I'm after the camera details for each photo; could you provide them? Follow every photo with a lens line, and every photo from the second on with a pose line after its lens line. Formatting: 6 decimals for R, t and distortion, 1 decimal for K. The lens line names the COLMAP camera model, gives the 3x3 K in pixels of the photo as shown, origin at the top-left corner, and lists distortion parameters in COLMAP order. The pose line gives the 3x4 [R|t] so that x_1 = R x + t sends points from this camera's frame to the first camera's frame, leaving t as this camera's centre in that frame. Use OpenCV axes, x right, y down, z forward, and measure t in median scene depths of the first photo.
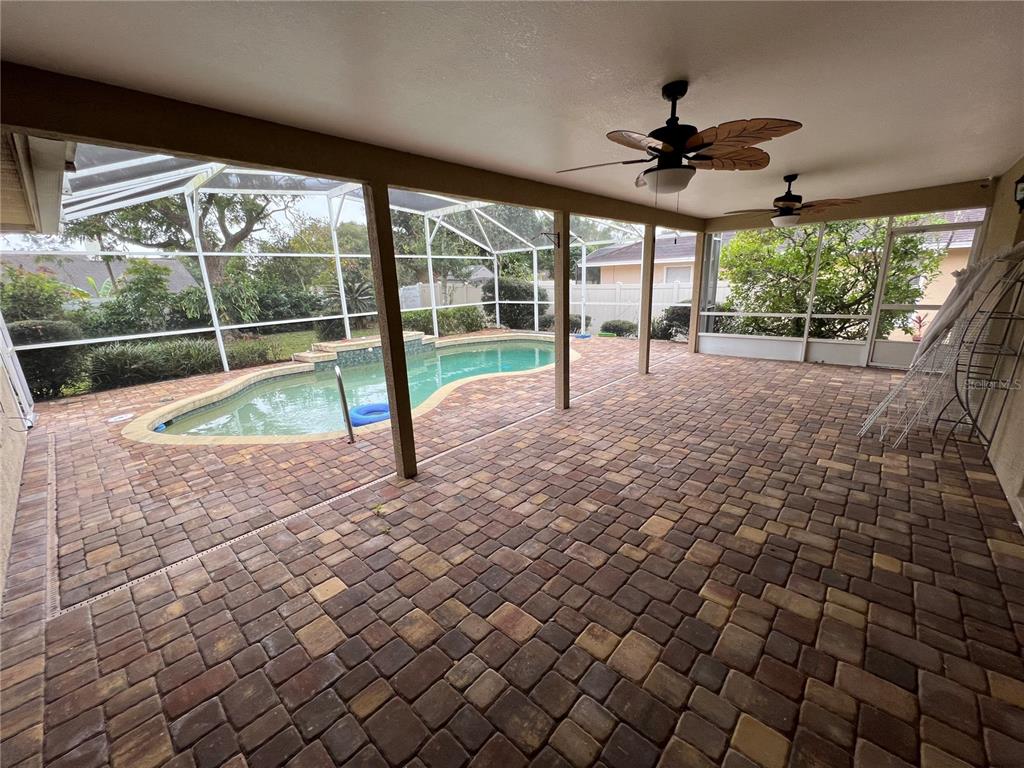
lens RADIAL K [[410.4, 0, 512.3], [0, 410.4, 387.2], [0, 0, 1]] dist [-0.001499, -0.000349]
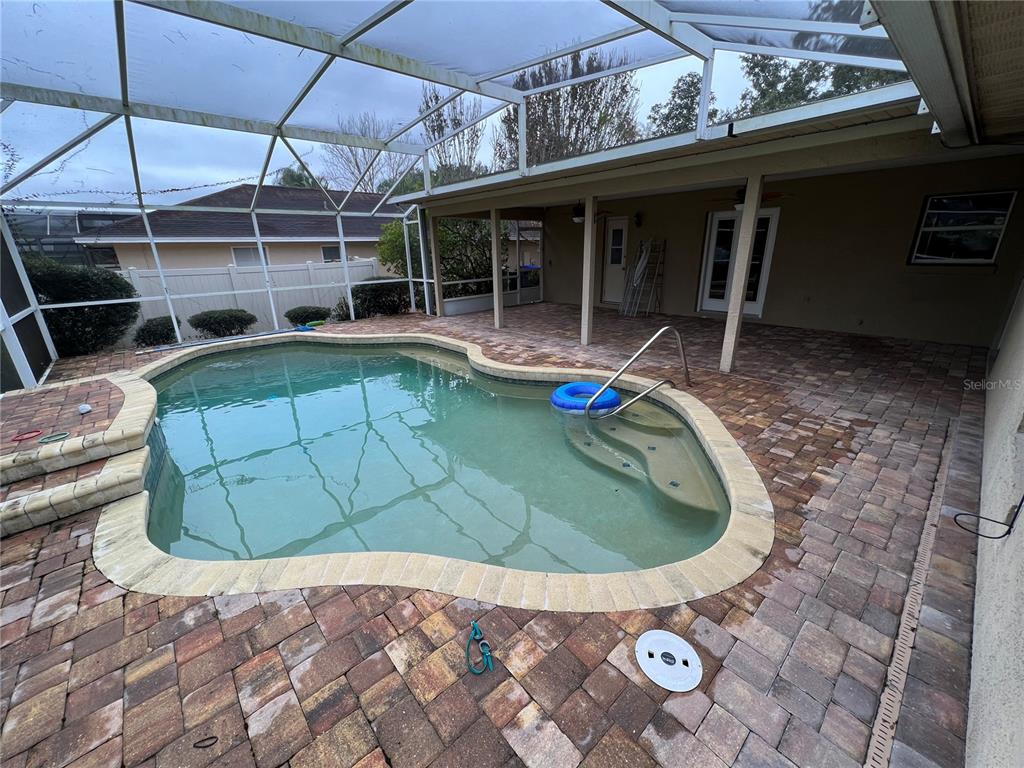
lens RADIAL K [[410.4, 0, 512.3], [0, 410.4, 387.2], [0, 0, 1]] dist [-0.001499, -0.000349]
pose [[0.099442, -0.290713, 0.951629, -1.644192], [0.274206, 0.927345, 0.254642, -0.307582], [-0.956516, 0.235620, 0.171932, 1.384871]]
